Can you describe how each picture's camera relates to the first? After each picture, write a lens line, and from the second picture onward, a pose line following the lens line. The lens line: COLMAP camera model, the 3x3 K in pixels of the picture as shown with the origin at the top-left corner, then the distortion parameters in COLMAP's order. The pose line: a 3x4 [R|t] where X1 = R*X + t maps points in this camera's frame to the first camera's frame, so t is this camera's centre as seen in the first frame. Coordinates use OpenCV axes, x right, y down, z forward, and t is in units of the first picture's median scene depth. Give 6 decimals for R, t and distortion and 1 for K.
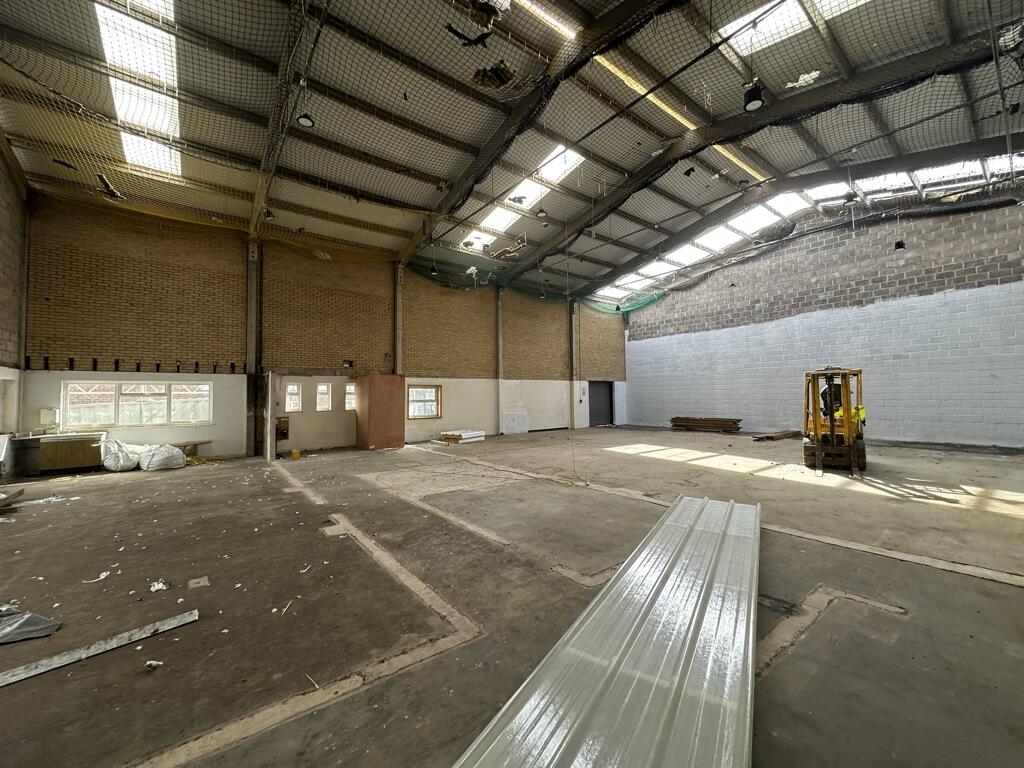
lens RADIAL K [[406.8, 0, 510.9], [0, 406.8, 382.3], [0, 0, 1]] dist [-0.002092, -0.000188]
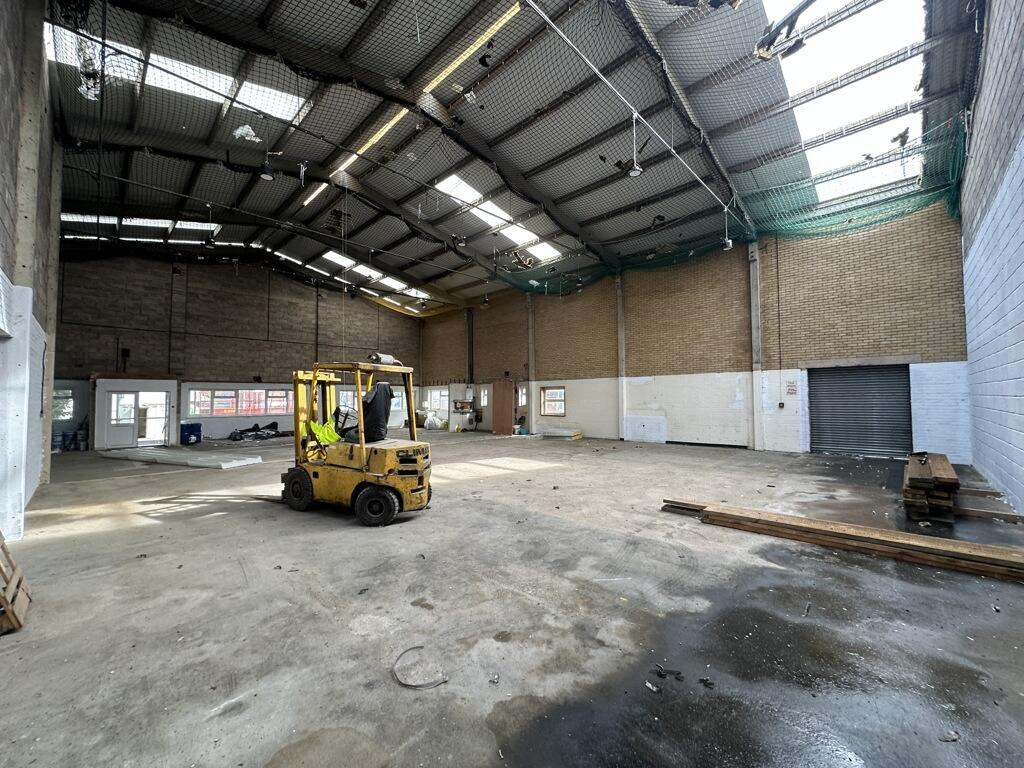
lens RADIAL K [[406.8, 0, 510.9], [0, 406.8, 382.3], [0, 0, 1]] dist [-0.002092, -0.000188]
pose [[0.152929, -0.024960, -0.987922, 0.765013], [0.045486, 0.998799, -0.018194, 0.007899], [0.987190, -0.042154, 0.153881, 0.595025]]
